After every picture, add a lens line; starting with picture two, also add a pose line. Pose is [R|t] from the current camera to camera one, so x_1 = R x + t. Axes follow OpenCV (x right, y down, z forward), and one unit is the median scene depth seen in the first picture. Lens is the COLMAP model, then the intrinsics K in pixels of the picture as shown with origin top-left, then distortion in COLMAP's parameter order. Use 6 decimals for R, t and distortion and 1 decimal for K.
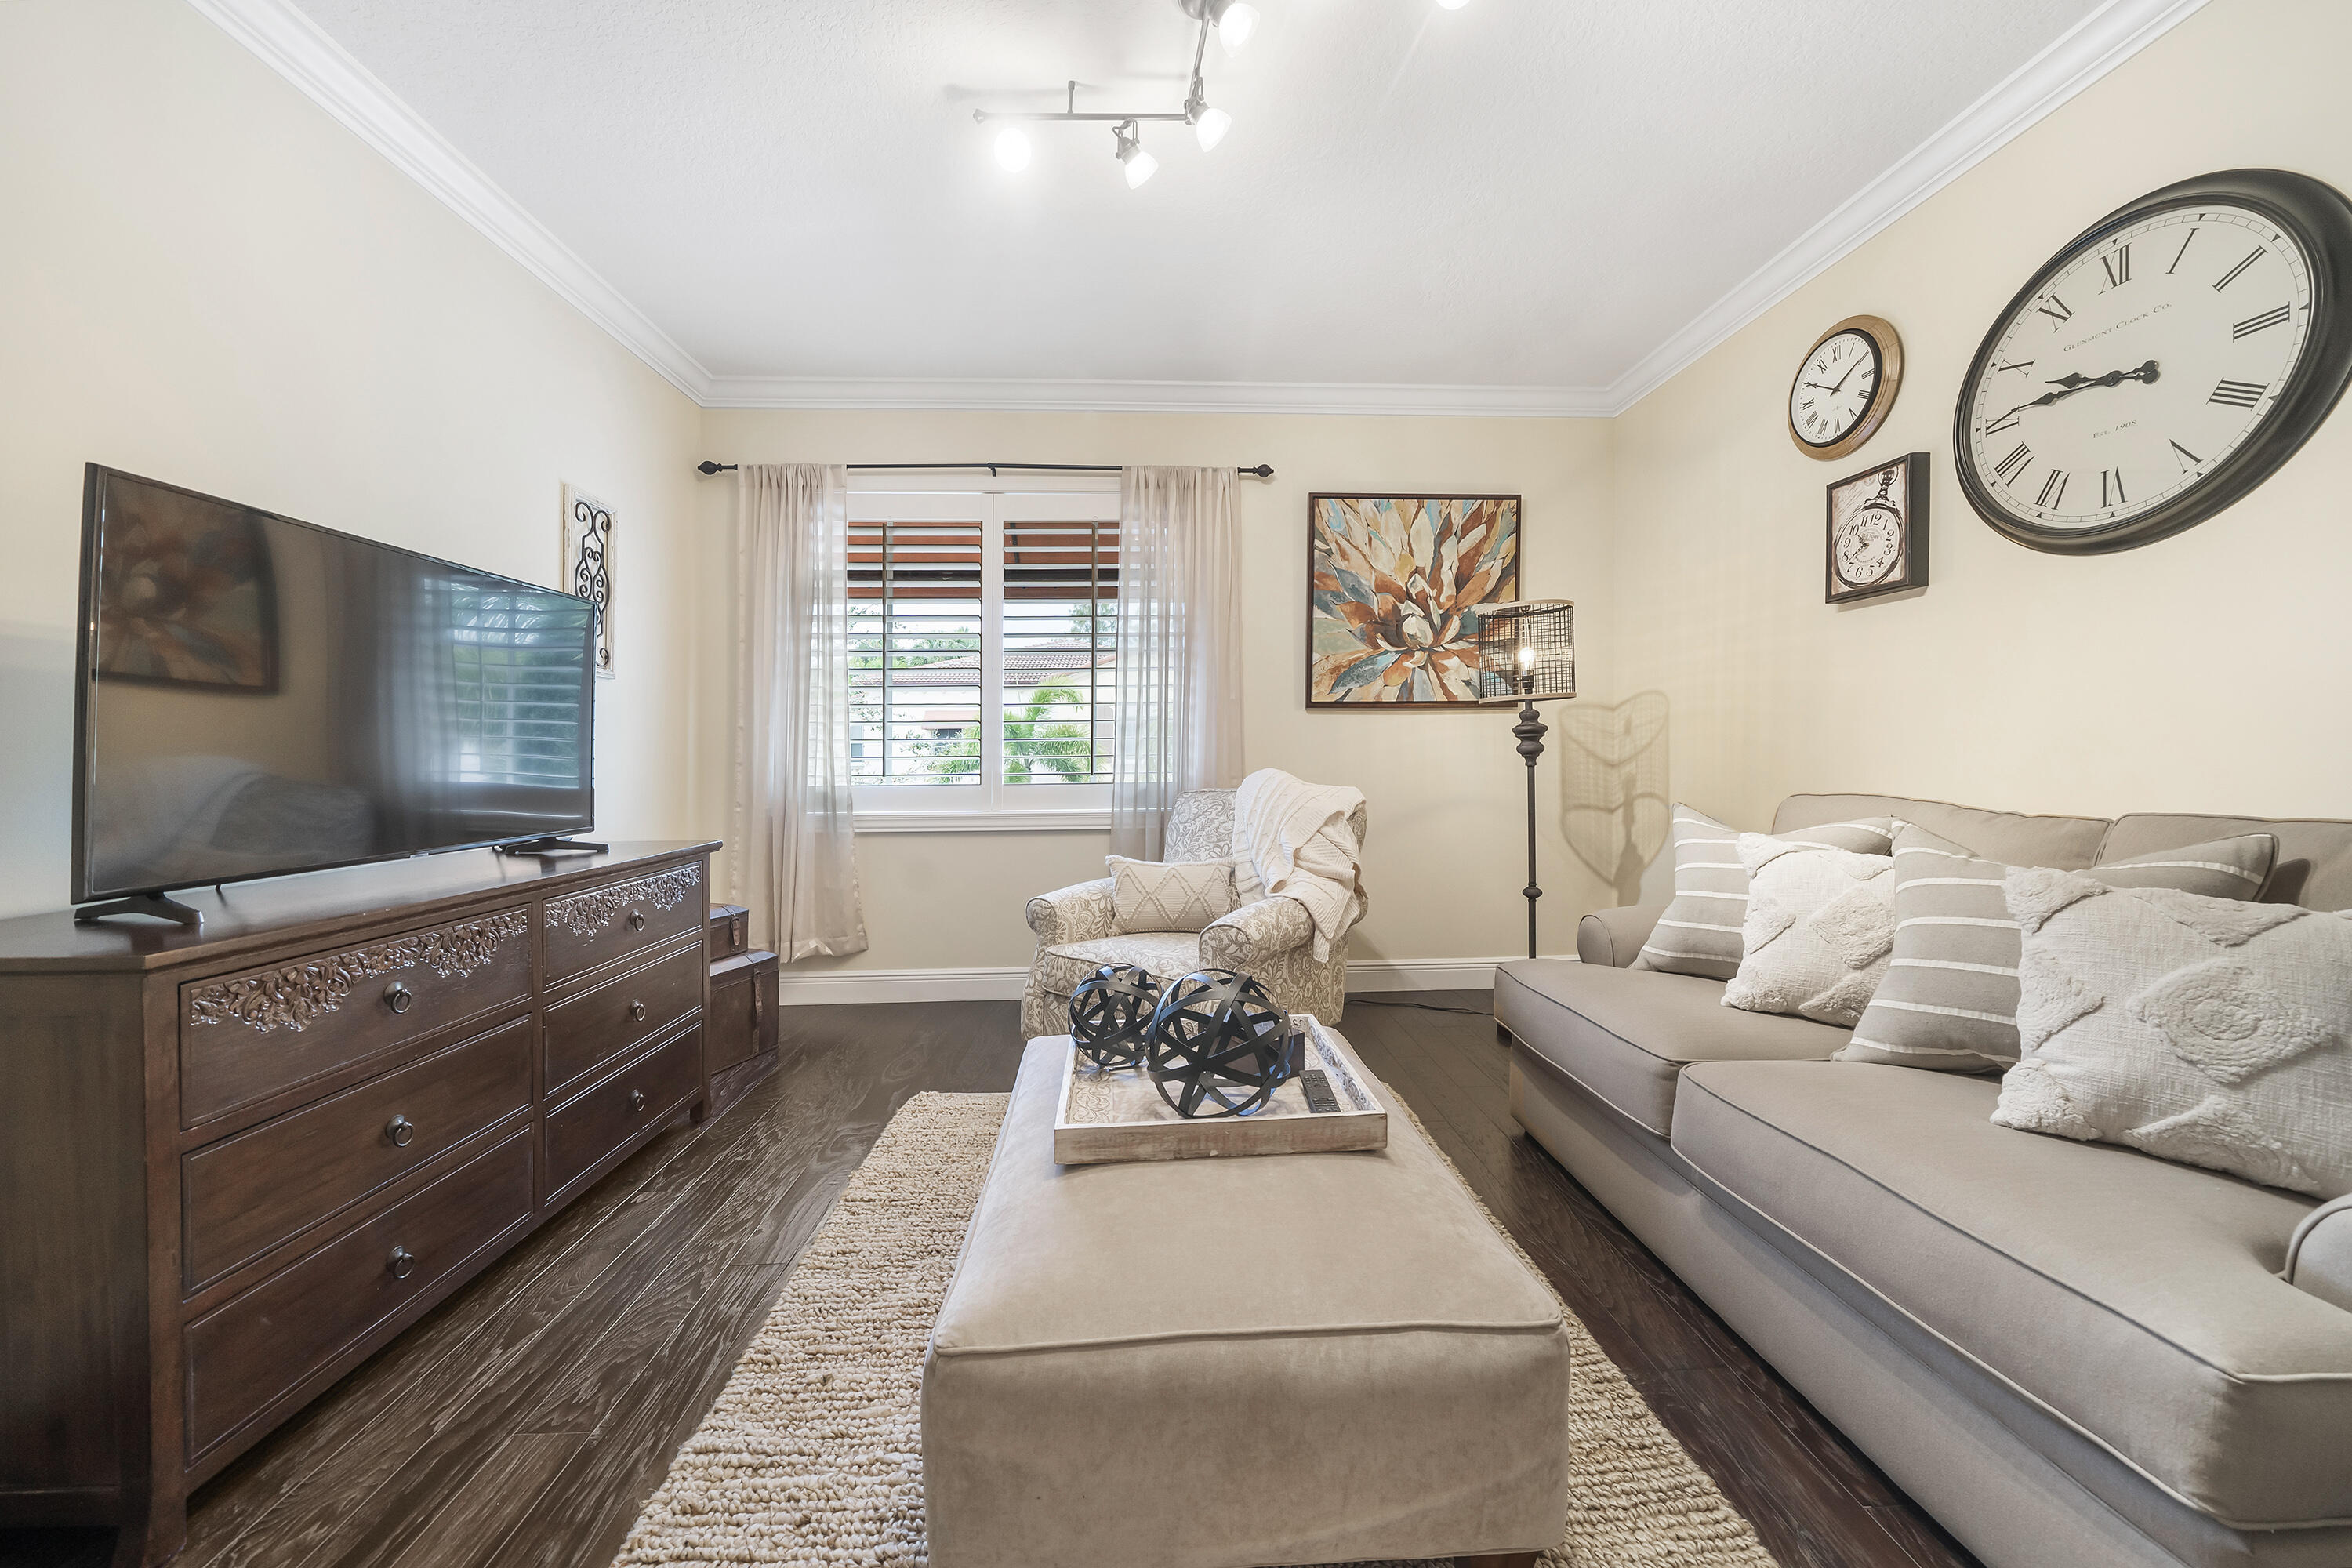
lens RADIAL K [[812.3, 0, 1169.6], [0, 812.3, 768.8], [0, 0, 1]] dist [-0.008269, 0.000227]
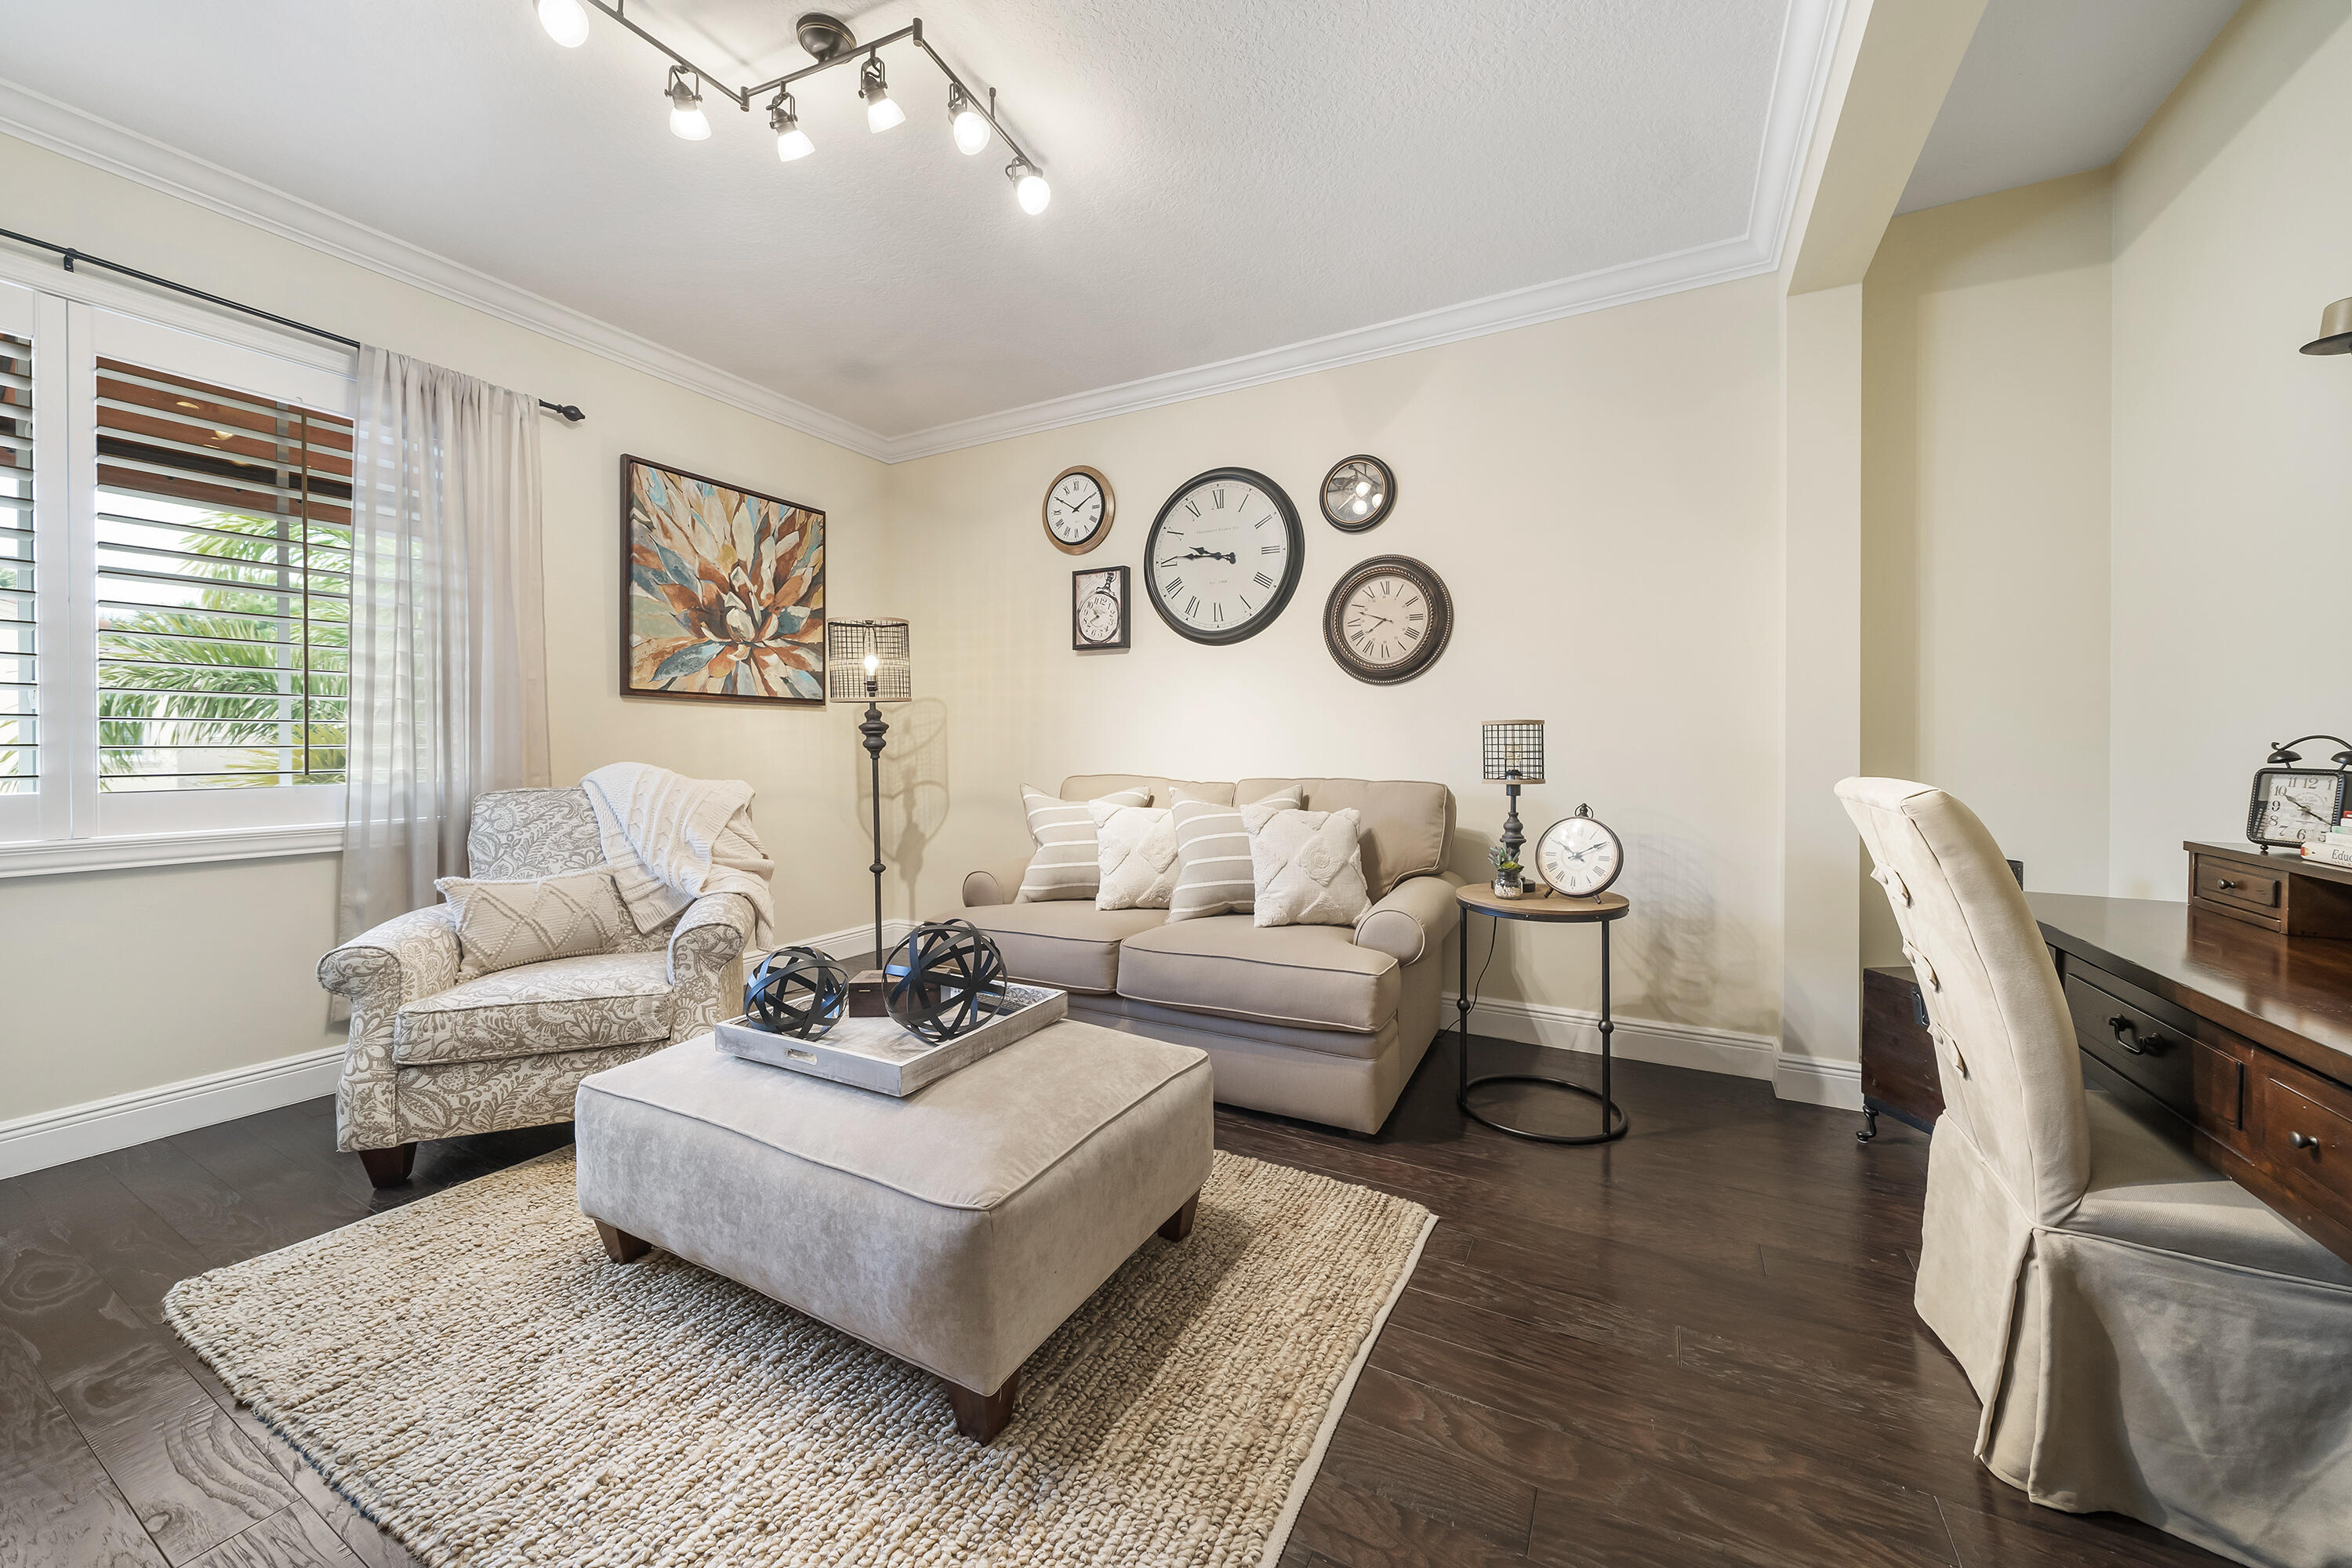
lens RADIAL K [[908.9, 0, 1105.6], [0, 908.9, 762.2], [0, 0, 1]] dist [-0.002499, -0.000345]
pose [[0.548687, -0.004709, 0.836015, -0.455736], [0.009471, 0.999955, -0.000584, 0.005196], [-0.835974, 0.008239, 0.548707, 0.016197]]
